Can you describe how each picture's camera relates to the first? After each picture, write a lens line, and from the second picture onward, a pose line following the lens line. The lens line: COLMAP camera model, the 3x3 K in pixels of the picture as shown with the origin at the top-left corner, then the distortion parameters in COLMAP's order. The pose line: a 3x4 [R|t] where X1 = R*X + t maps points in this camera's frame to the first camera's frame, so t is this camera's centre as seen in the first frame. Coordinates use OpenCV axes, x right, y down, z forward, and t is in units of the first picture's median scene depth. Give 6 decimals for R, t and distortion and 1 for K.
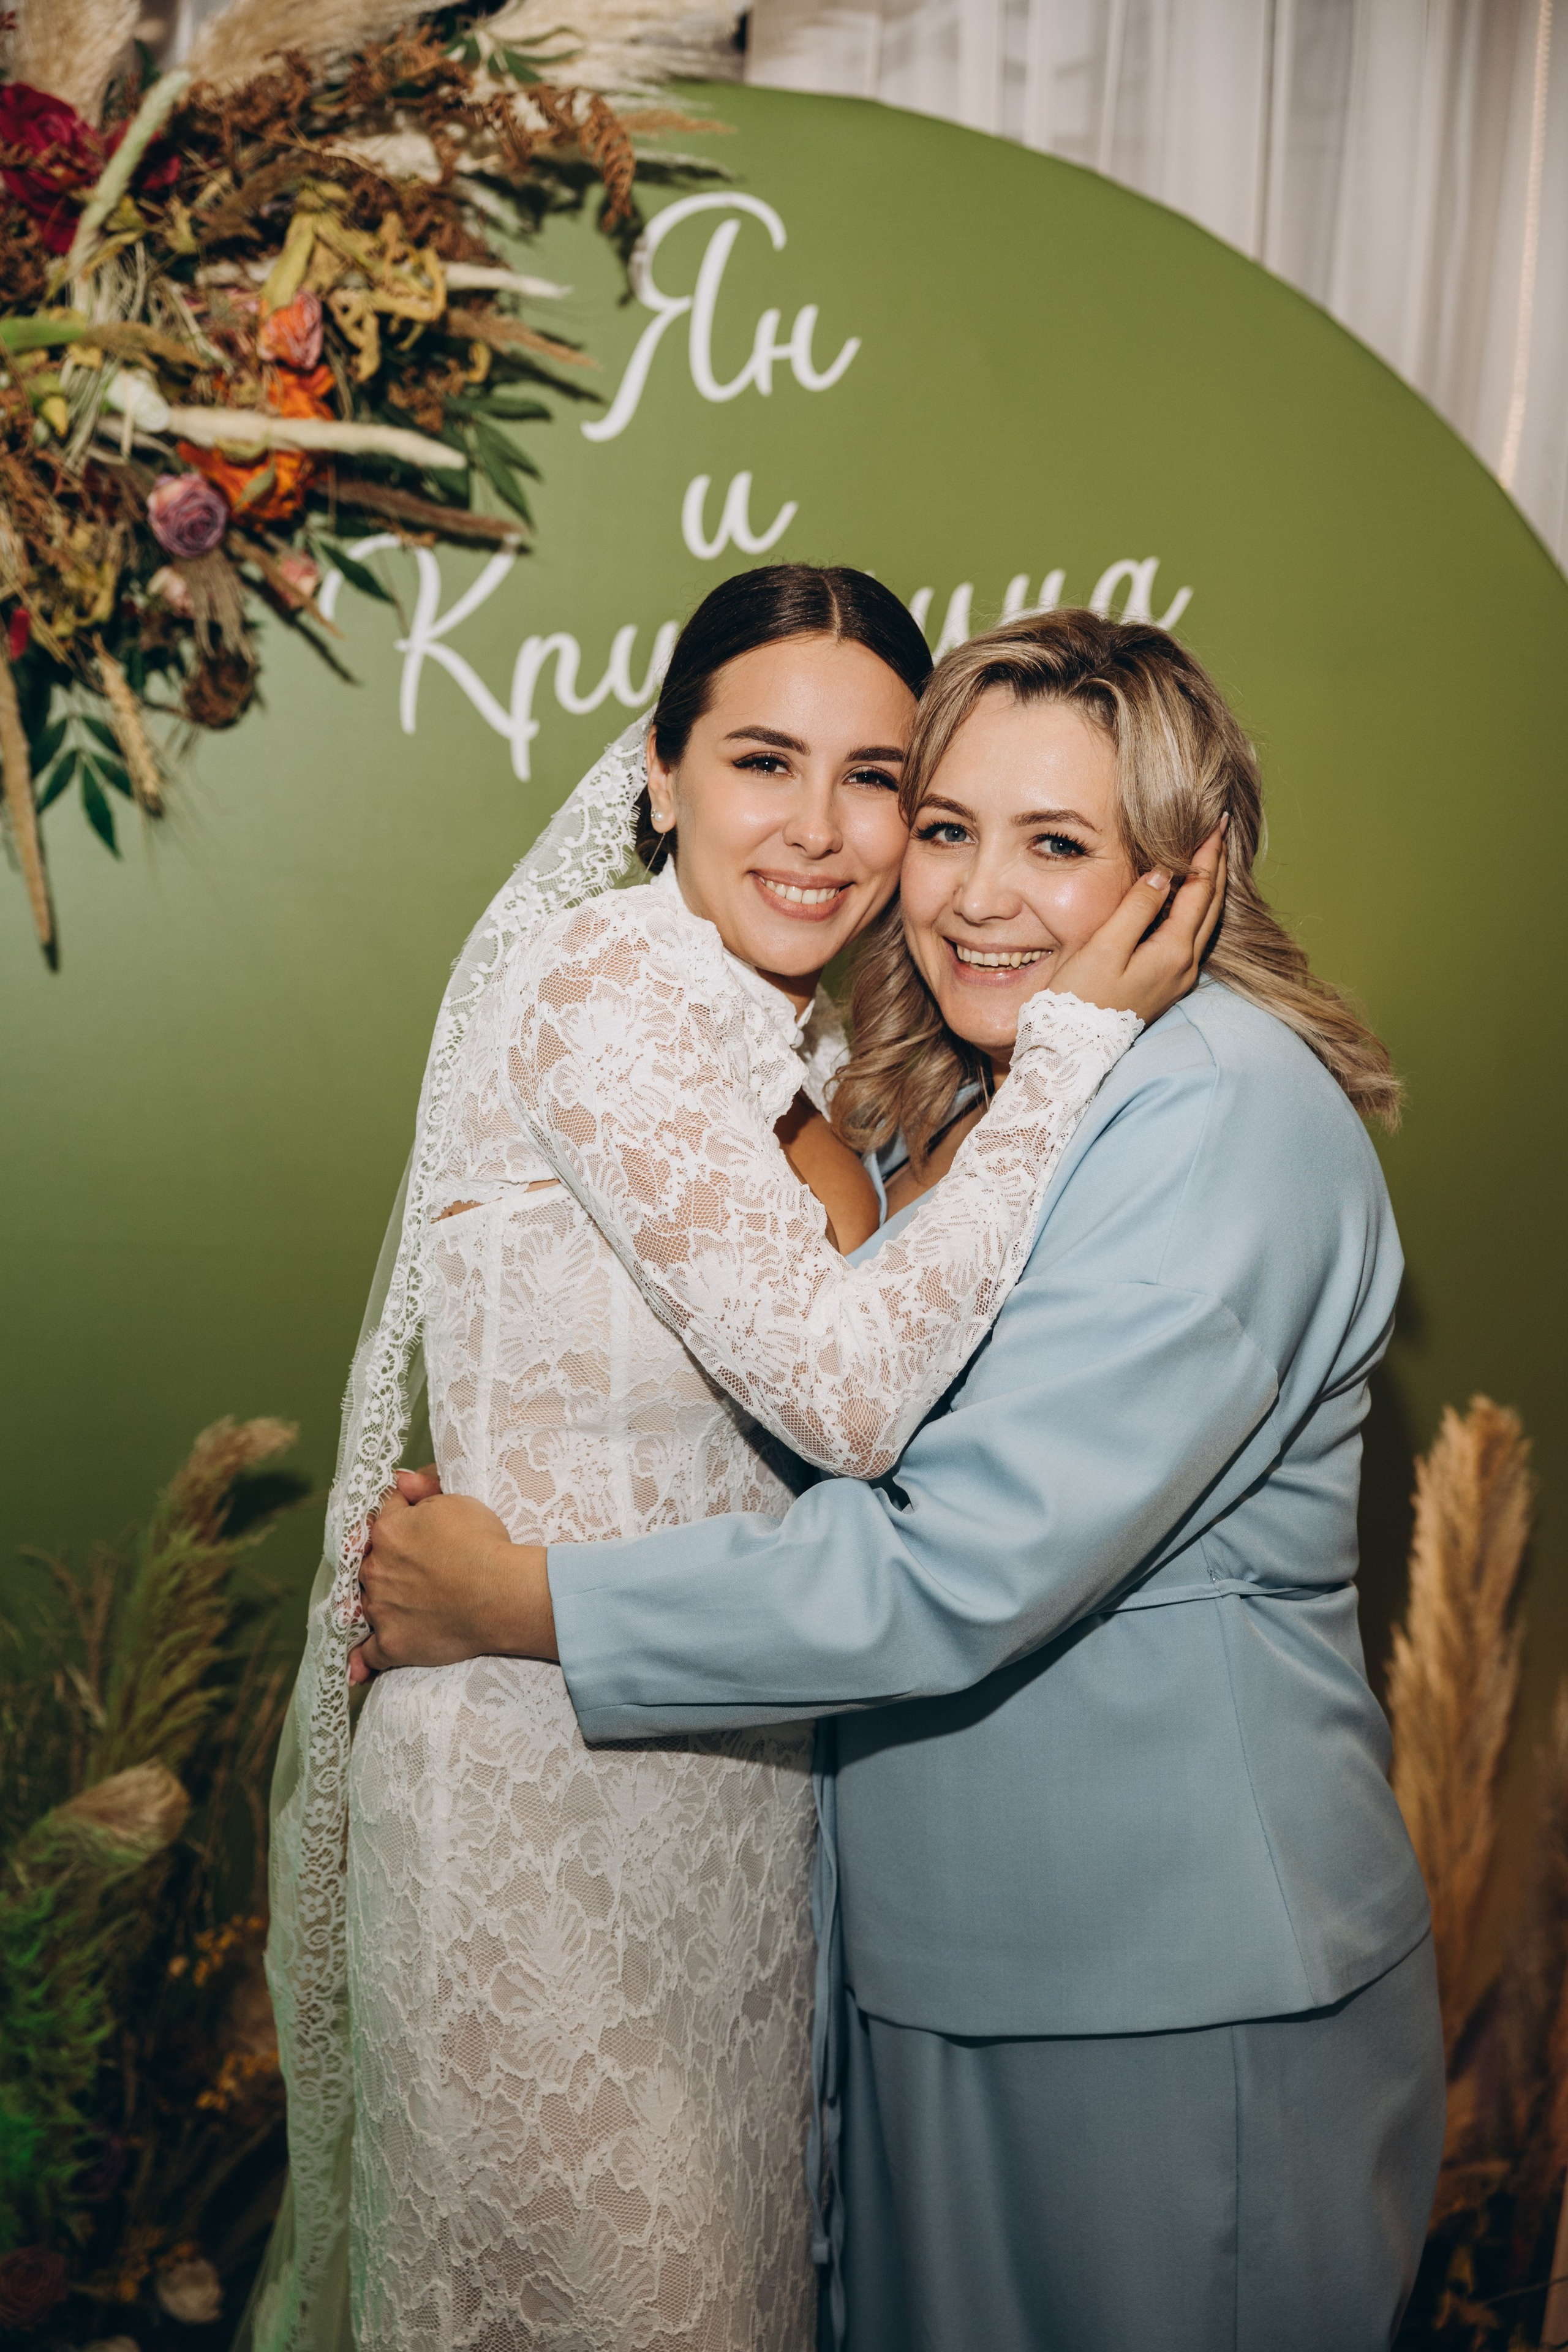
lens RADIAL K [[3365.3, 0, 784.0], [0, 3365.3, 1176.0], [0, 0, 1]] dist [0.430048, -0.890077]
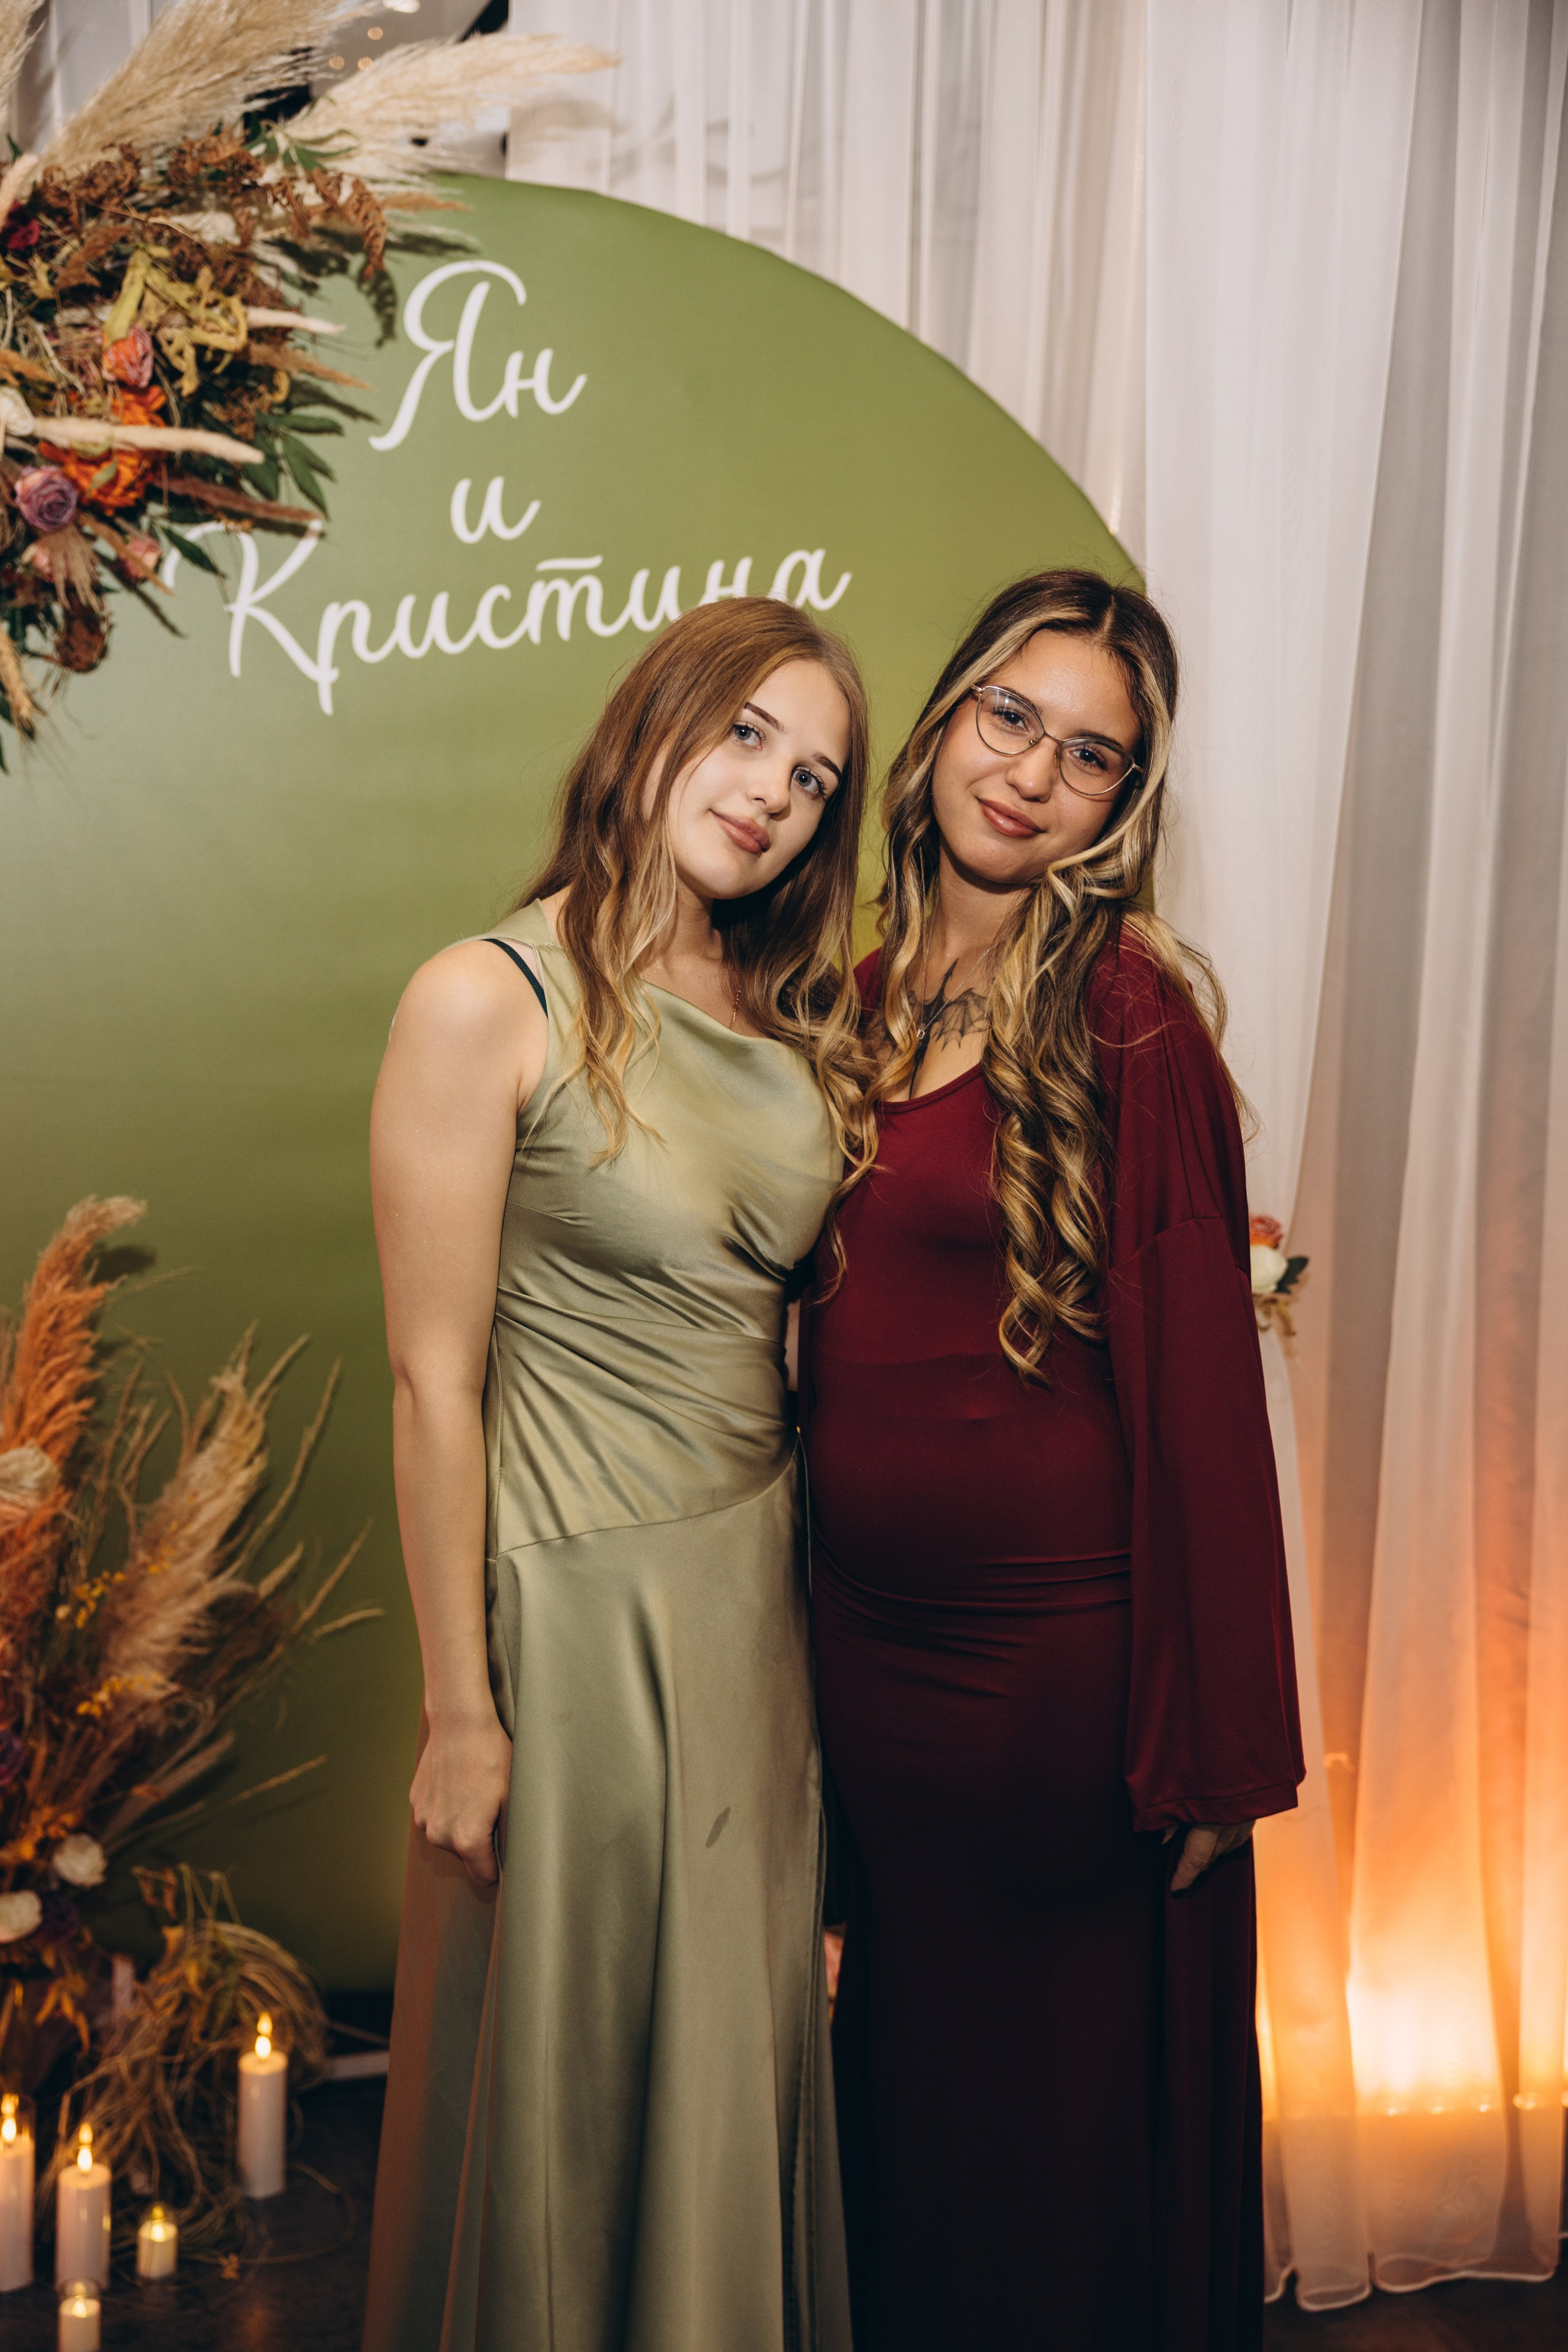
lens RADIAL K [[2866.0, 0, 784.0], [0, 2866.0, 1176.0], [0, 0, 1]] dist [0.268732, -0.340497]
pose [[0.999363, -0.008629, 0.034634, 0.062699], [0.008242, 0.999902, 0.011308, 0.052455], [-0.034728, -0.011015, 0.999336, -0.118827]]
